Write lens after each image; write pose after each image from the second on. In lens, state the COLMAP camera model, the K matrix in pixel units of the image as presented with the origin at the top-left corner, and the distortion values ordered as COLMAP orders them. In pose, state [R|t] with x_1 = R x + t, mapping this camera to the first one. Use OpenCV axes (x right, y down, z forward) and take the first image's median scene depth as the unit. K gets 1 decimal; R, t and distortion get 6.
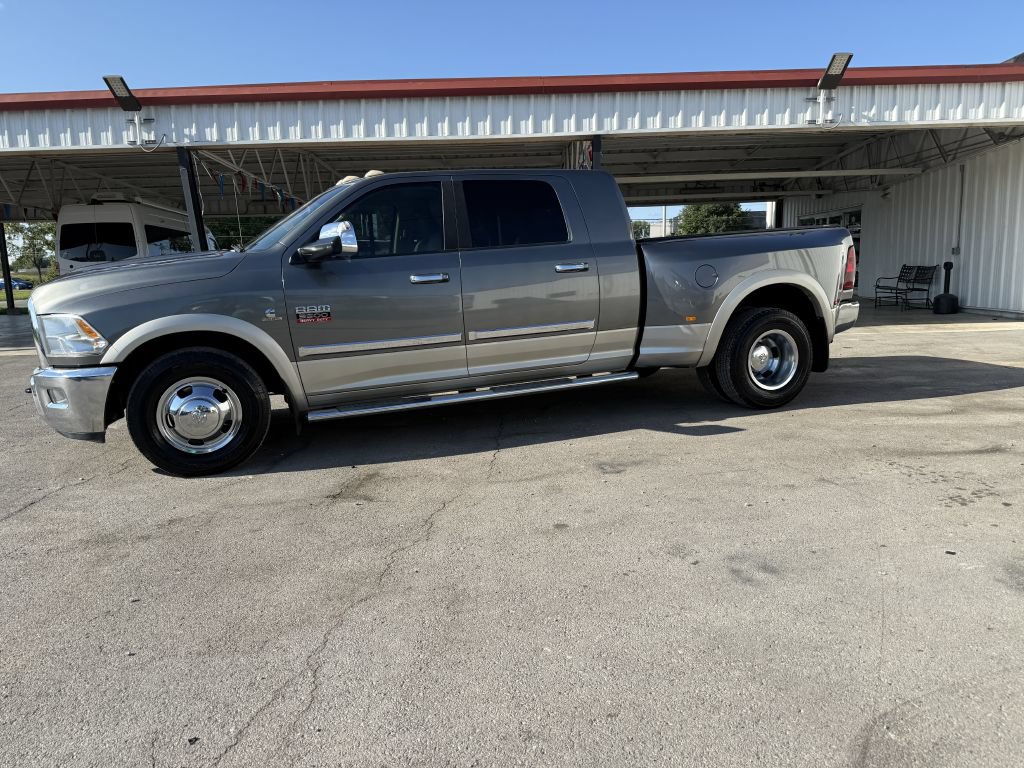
lens RADIAL K [[724.1, 0, 521.3], [0, 724.1, 386.3], [0, 0, 1]] dist [0.029726, -0.034100]
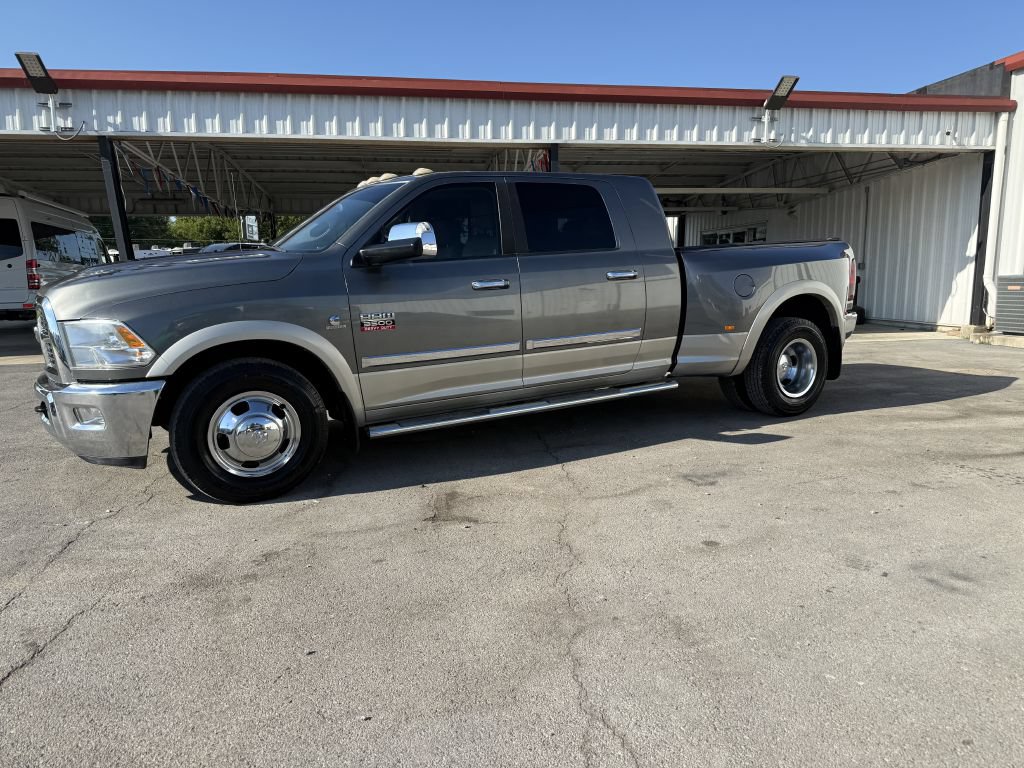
lens RADIAL K [[724.1, 0, 521.1], [0, 724.1, 390.7], [0, 0, 1]] dist [0.029726, -0.034100]
pose [[0.986258, -0.011330, 0.164824, -0.201667], [0.012519, 0.999903, -0.006174, -0.003026], [-0.164738, 0.008152, 0.986304, 0.052247]]
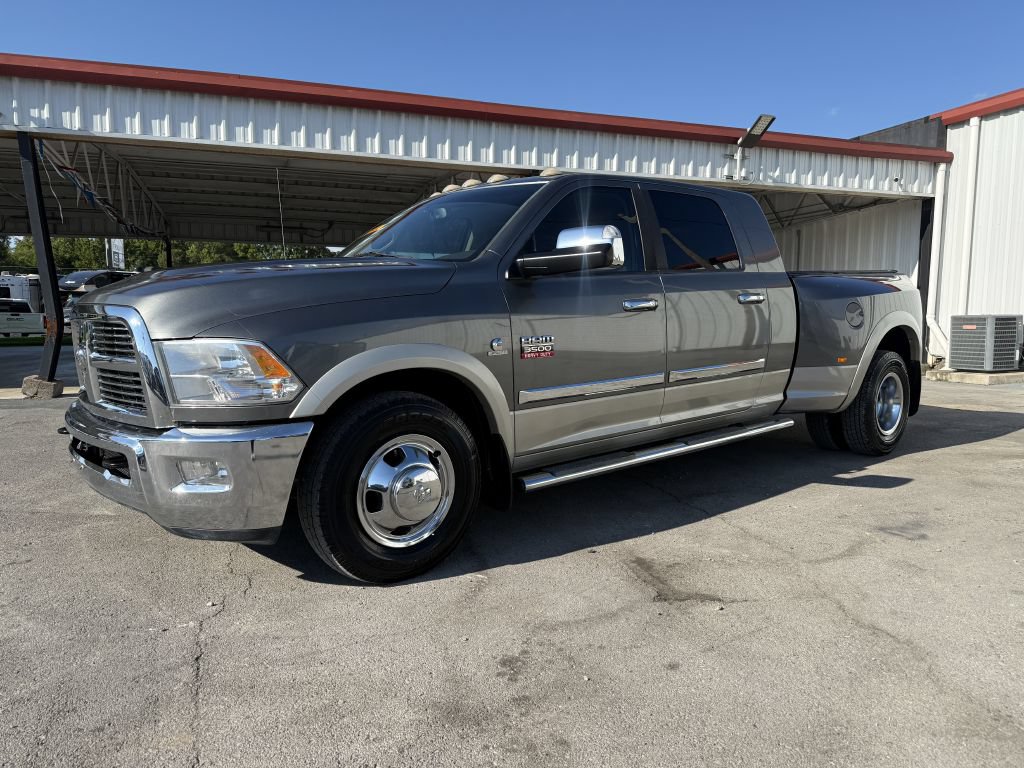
lens RADIAL K [[724.1, 0, 512.0], [0, 724.1, 388.4], [0, 0, 1]] dist [0.029726, -0.034100]
pose [[0.945432, -0.001362, 0.325817, -0.430645], [0.021433, 0.998085, -0.058023, -0.011468], [-0.325114, 0.061840, 0.943651, 0.244435]]
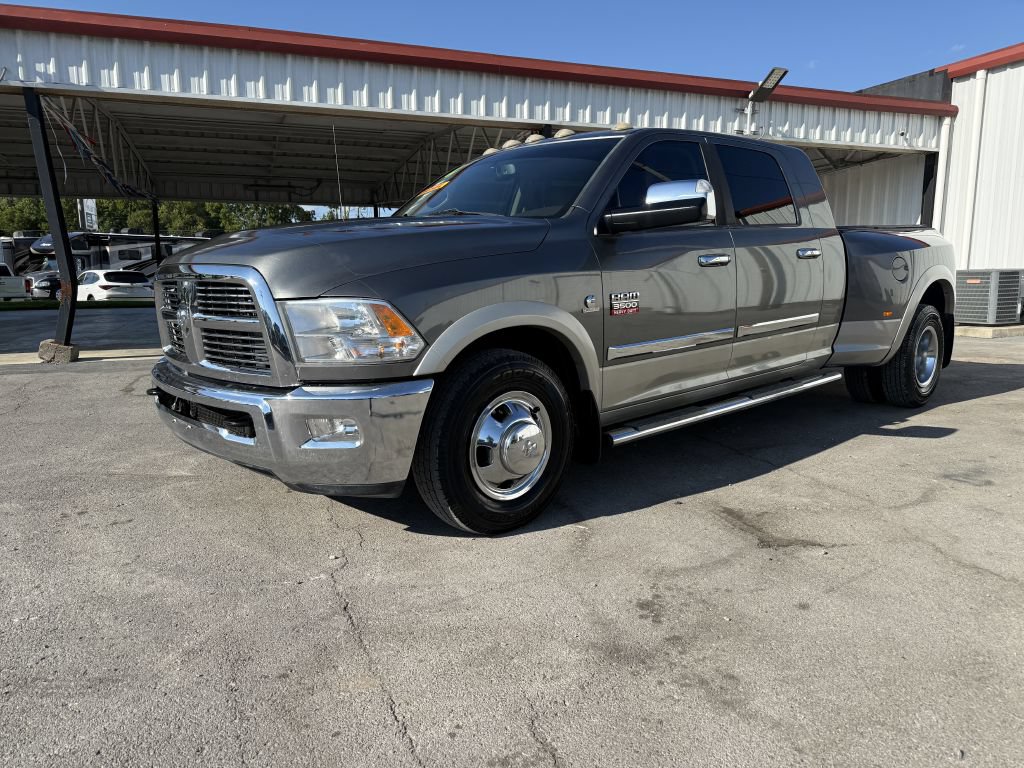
lens RADIAL K [[724.1, 0, 508.8], [0, 724.1, 388.0], [0, 0, 1]] dist [0.029726, -0.034100]
pose [[0.936304, -0.031734, 0.349755, -0.518077], [0.034989, 0.999383, -0.002991, -0.010728], [-0.349444, 0.015038, 0.936837, 0.266867]]
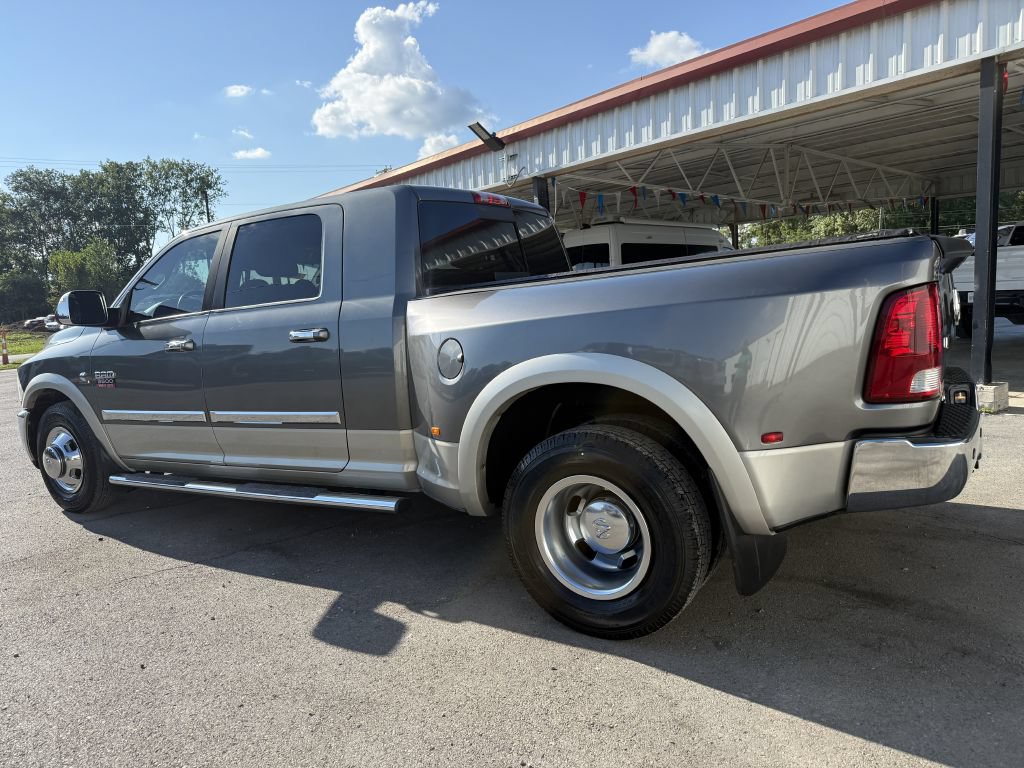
lens RADIAL K [[724.1, 0, 507.1], [0, 724.1, 385.6], [0, 0, 1]] dist [0.029726, -0.034100]
pose [[0.601228, 0.093783, -0.793555, 0.660822], [-0.089198, 0.994759, 0.049982, -0.148845], [0.794083, 0.040733, 0.606442, 0.650870]]
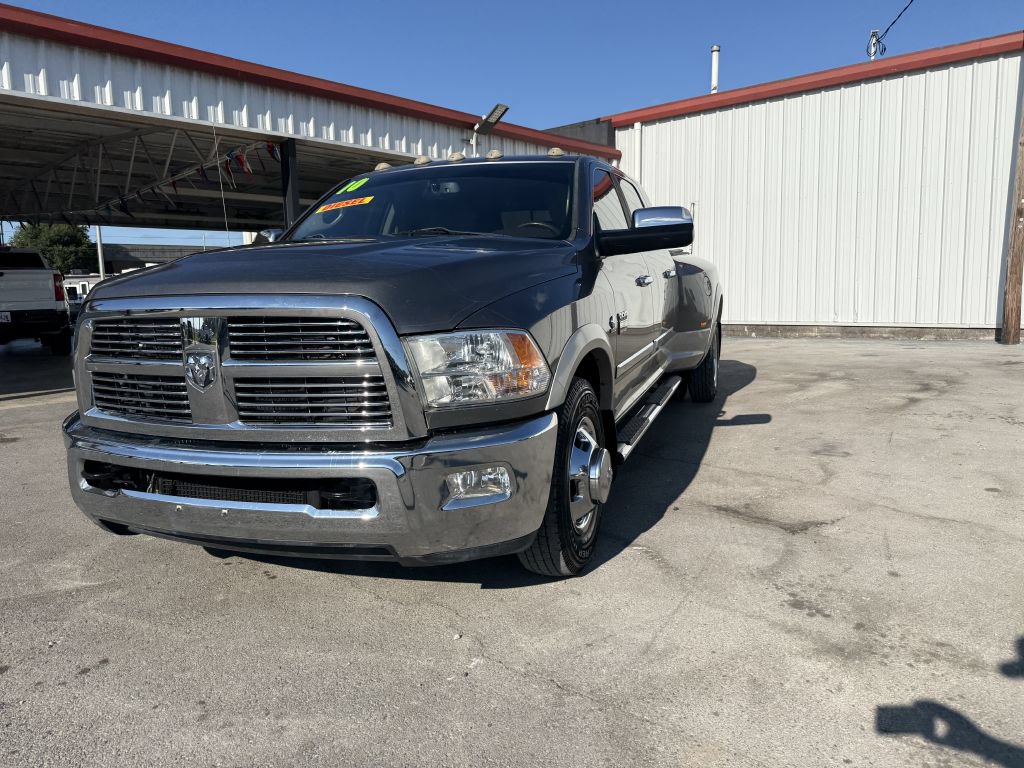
lens RADIAL K [[724.1, 0, 518.6], [0, 724.1, 376.0], [0, 0, 1]] dist [0.029726, -0.034100]
pose [[0.654544, -0.081403, 0.751629, -0.734002], [0.129919, 0.991508, -0.005755, -0.041492], [-0.744777, 0.101418, 0.659561, 0.454356]]
